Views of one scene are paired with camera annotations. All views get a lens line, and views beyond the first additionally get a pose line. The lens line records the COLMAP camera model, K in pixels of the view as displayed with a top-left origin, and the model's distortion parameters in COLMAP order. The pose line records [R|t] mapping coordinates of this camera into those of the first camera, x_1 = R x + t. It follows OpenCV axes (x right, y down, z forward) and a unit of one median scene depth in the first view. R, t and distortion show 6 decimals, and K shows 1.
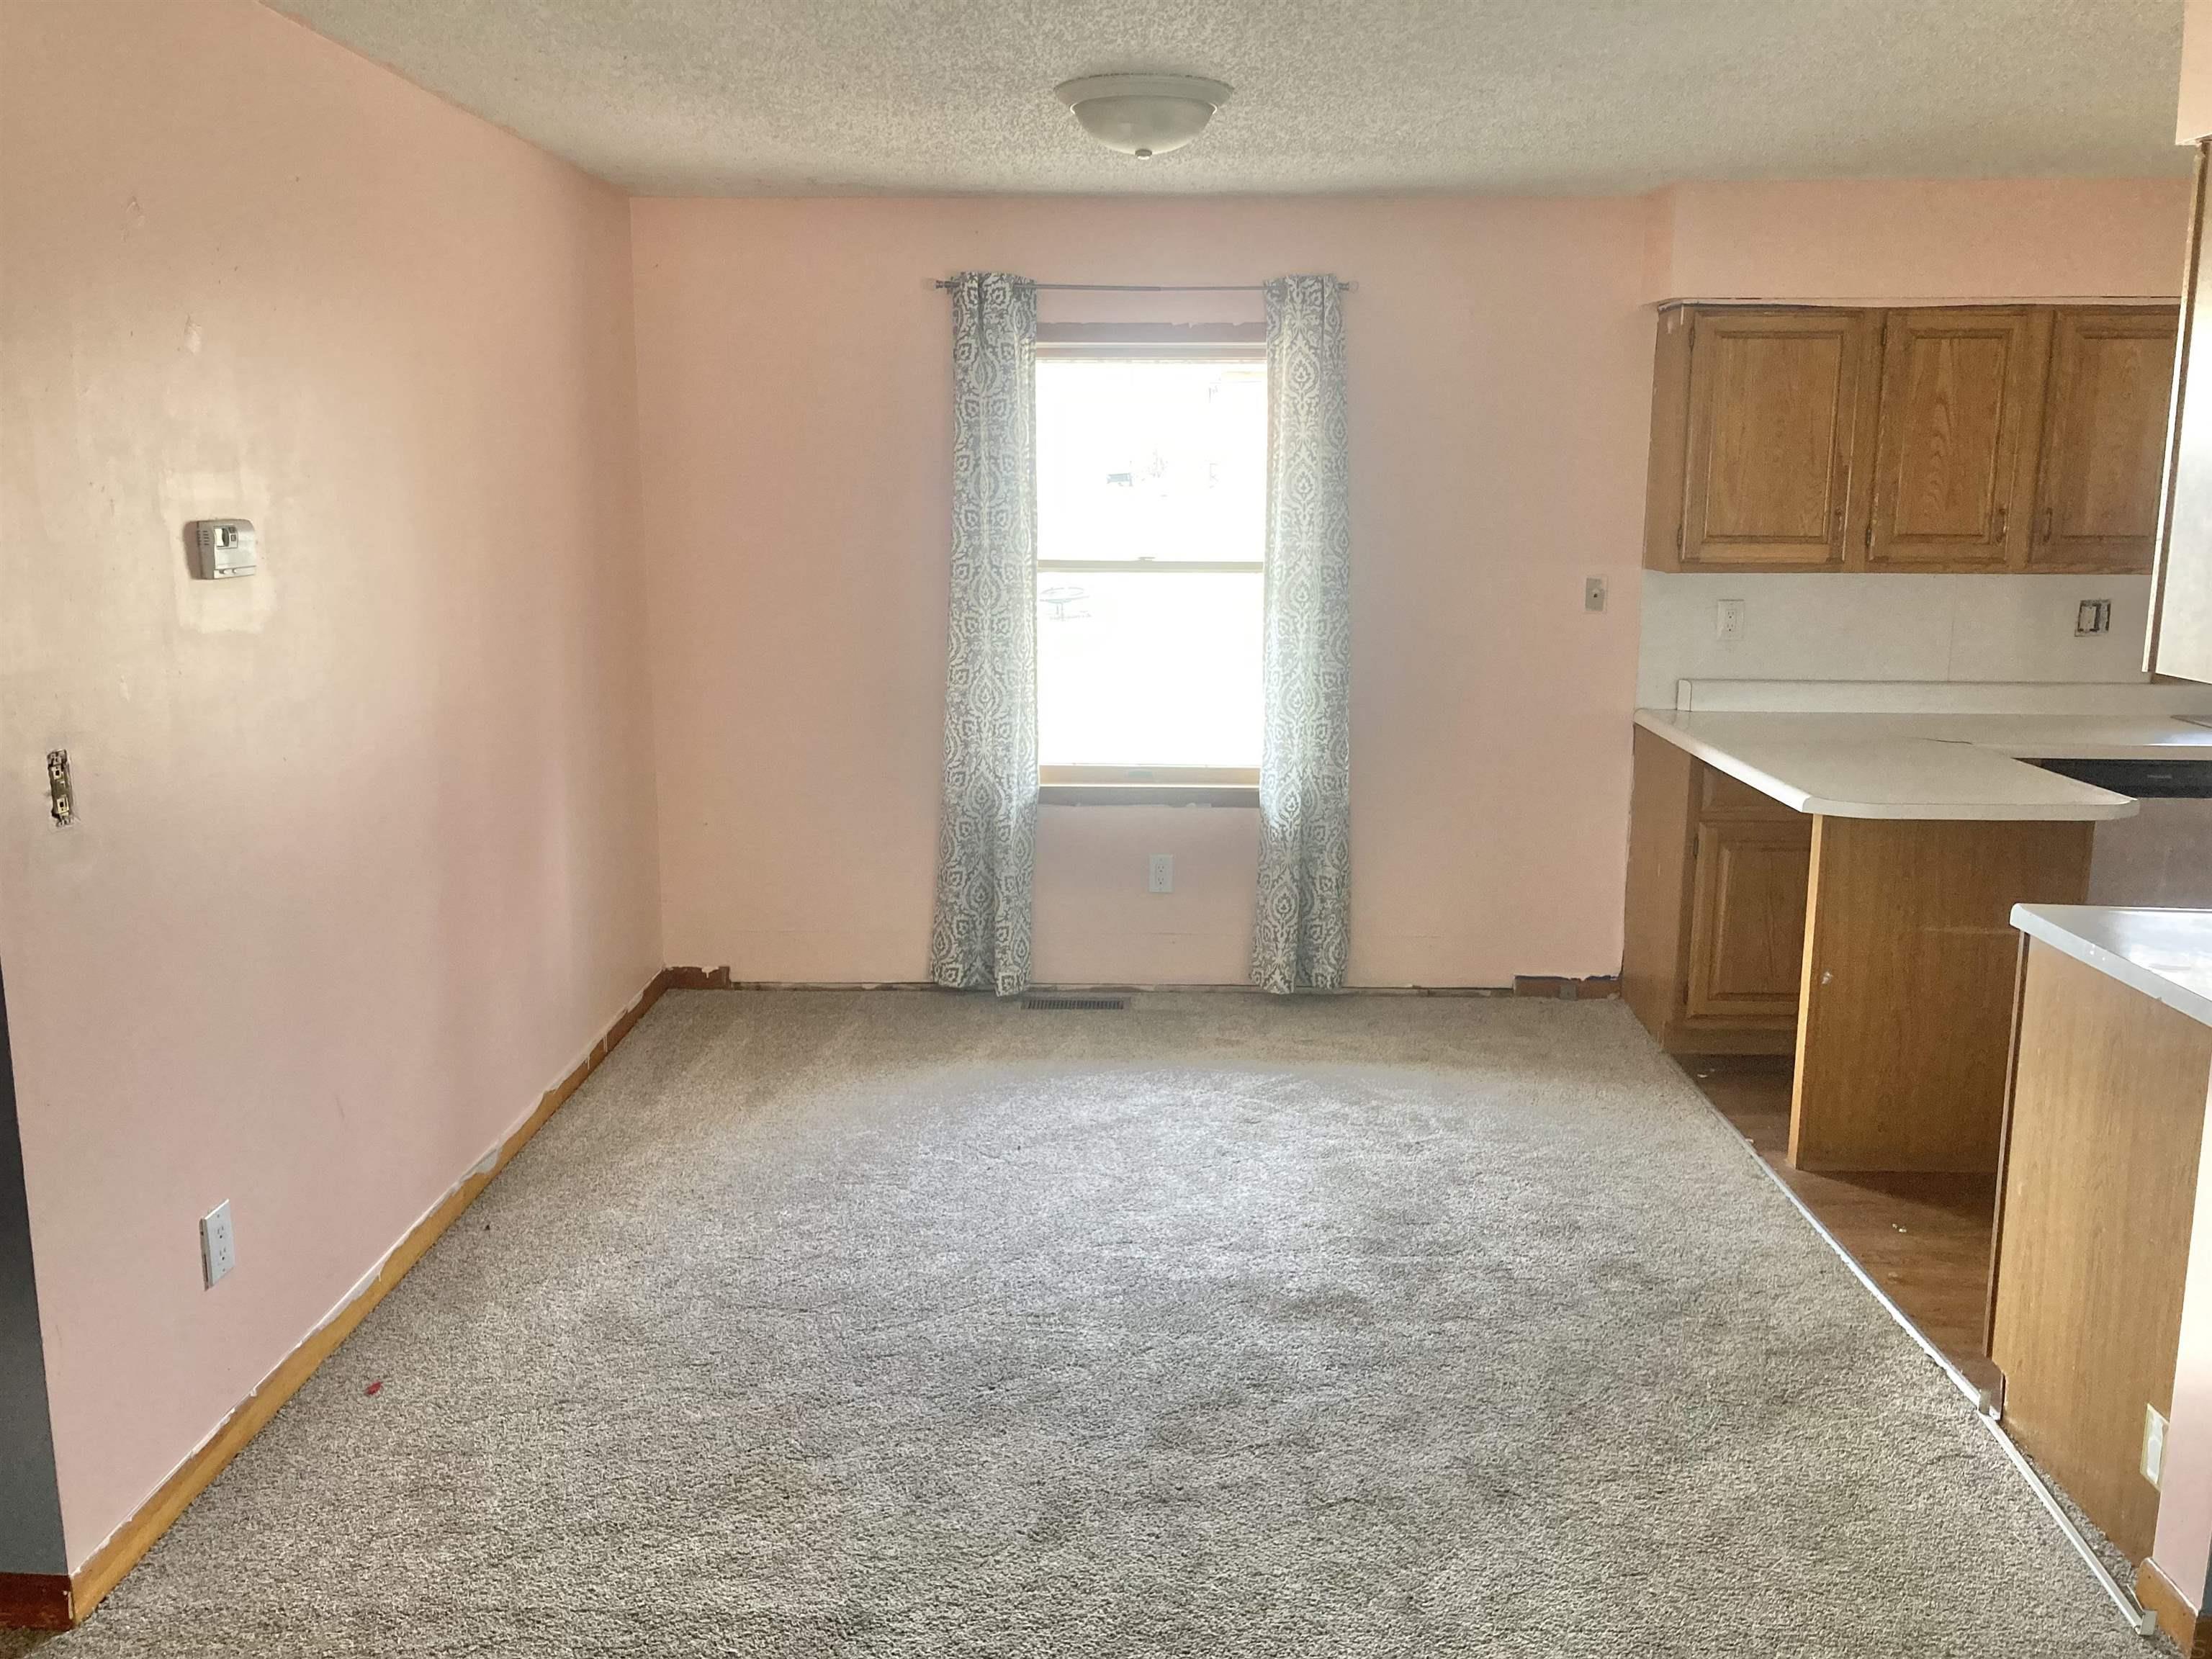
lens RADIAL K [[1821.4, 0, 1108.1], [0, 1821.4, 829.6], [0, 0, 1]] dist [0.010384, 0.007364]
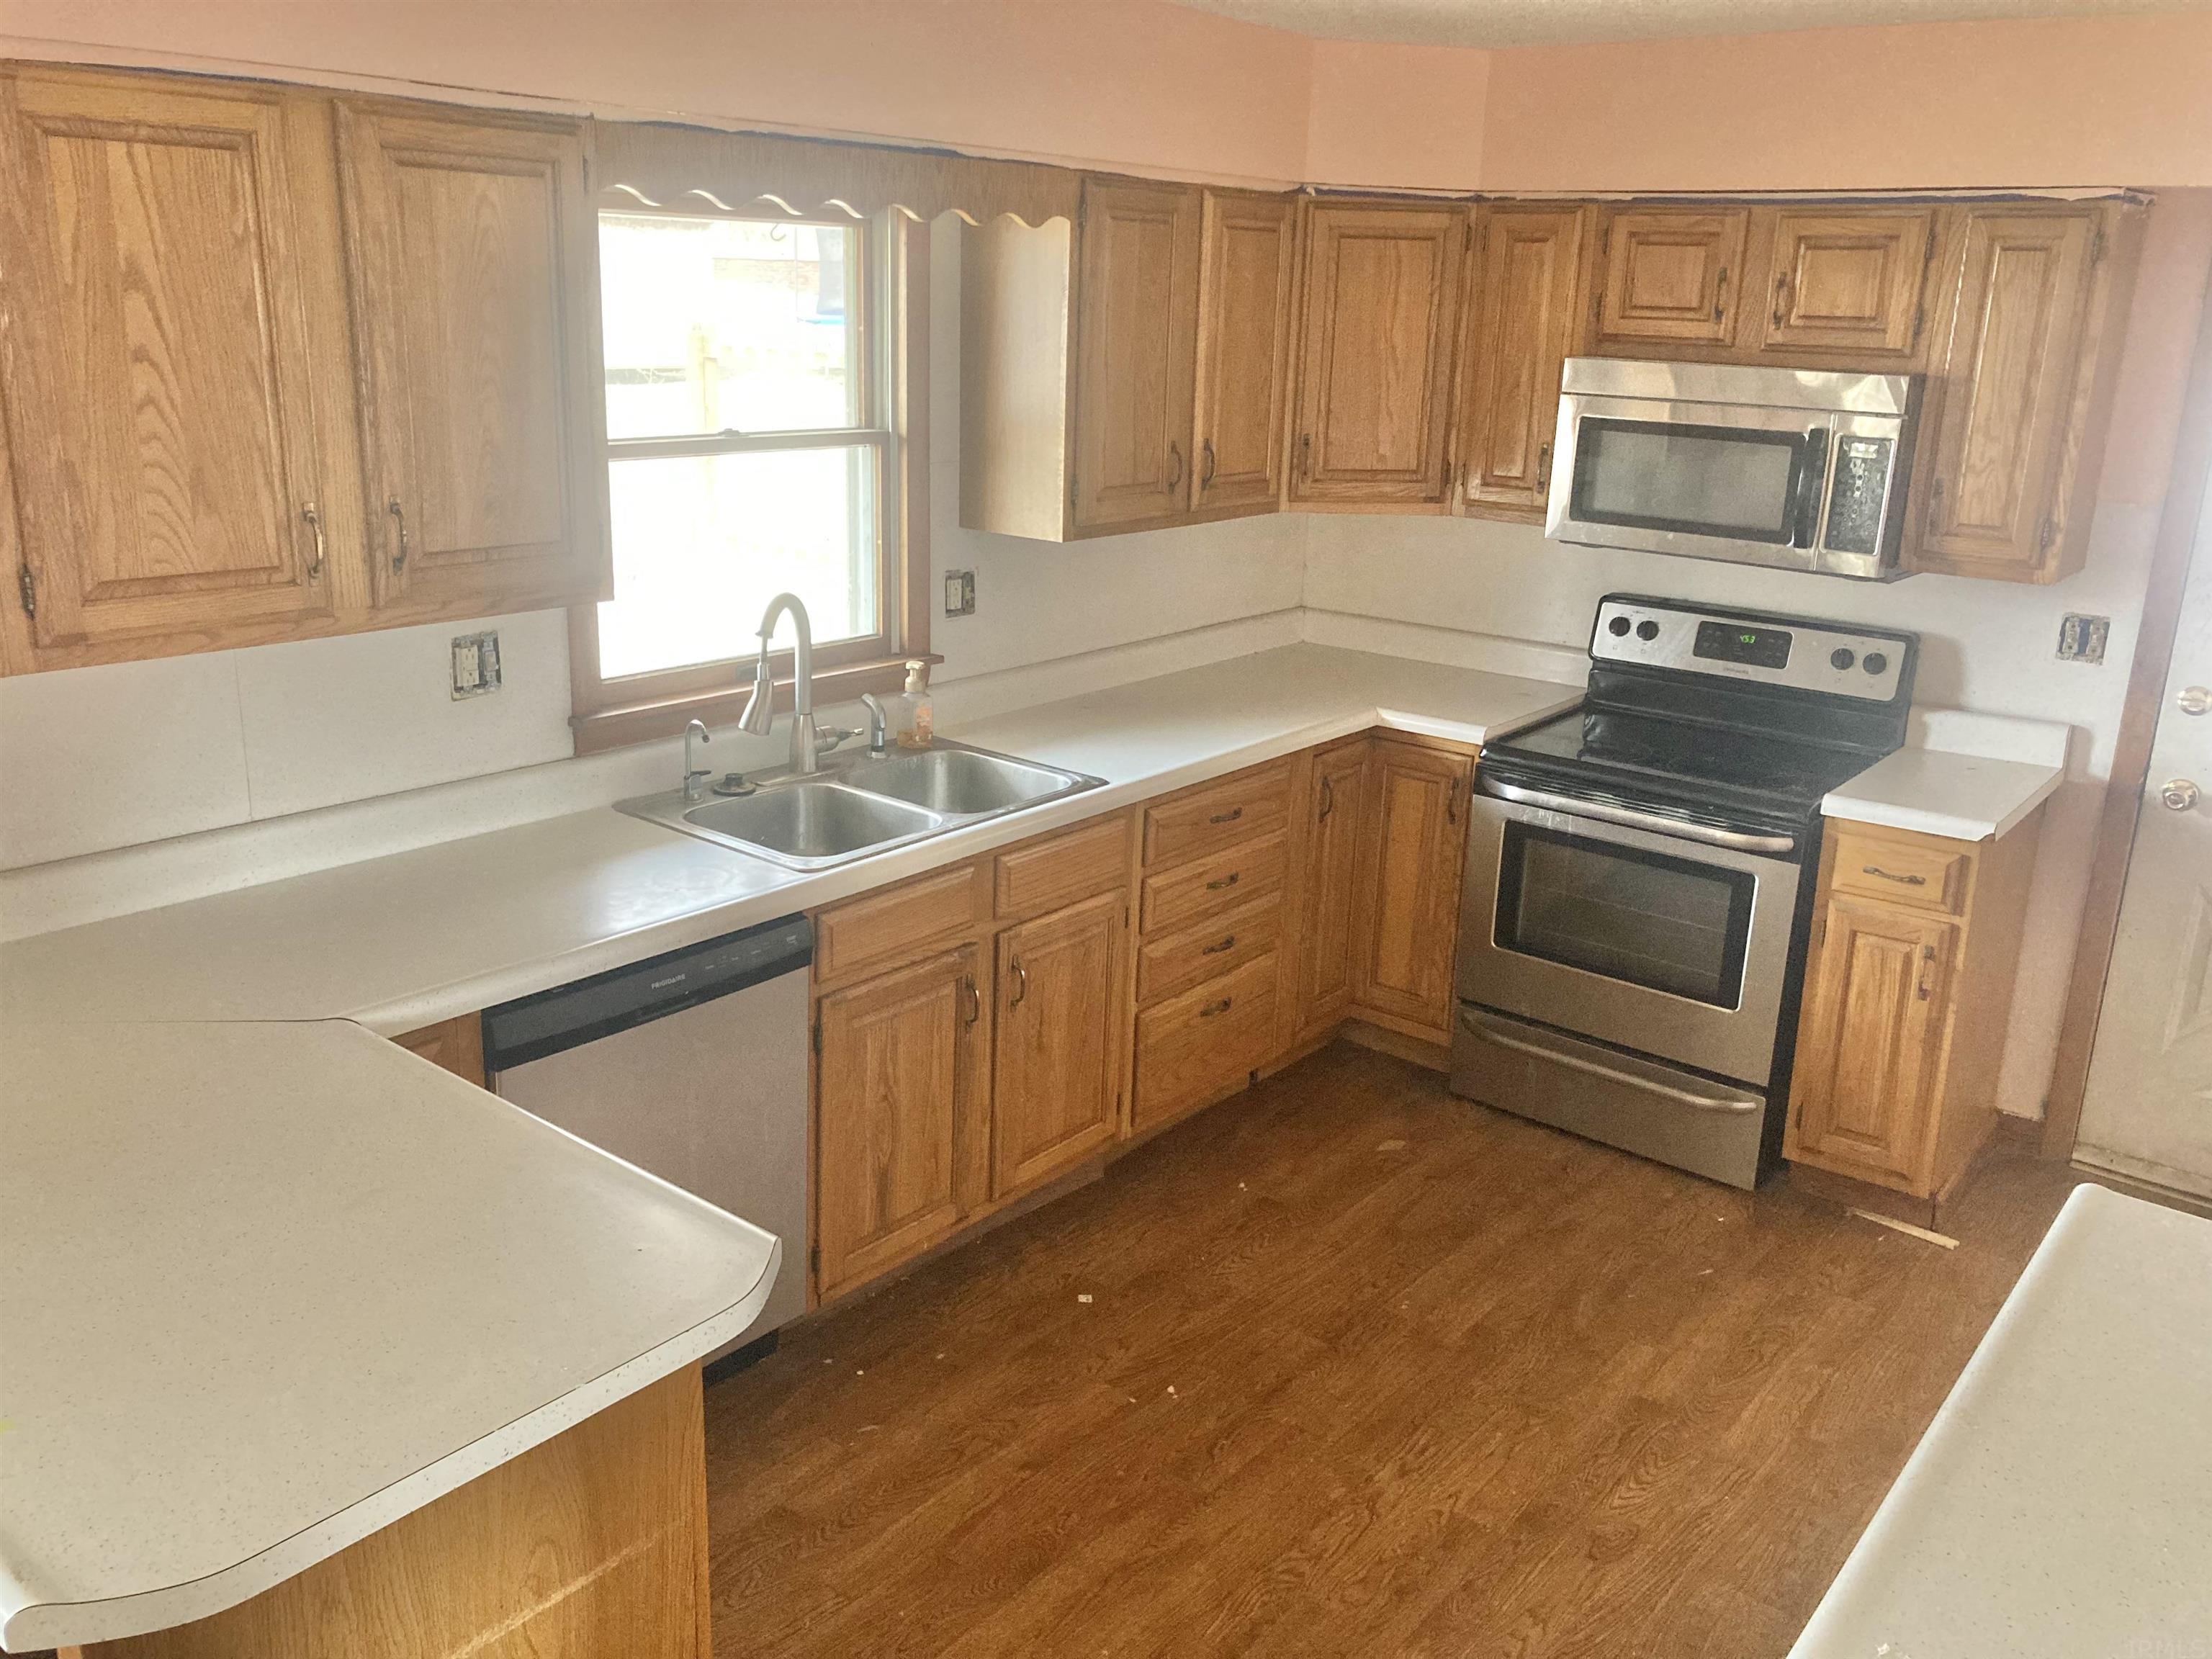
lens RADIAL K [[1821.4, 0, 1109.1], [0, 1821.4, 822.0], [0, 0, 1]] dist [0.010384, 0.007364]
pose [[0.608677, -0.206195, 0.766157, 0.226777], [0.112927, 0.978324, 0.173580, -0.154687], [-0.785341, -0.019134, 0.618768, 0.524854]]
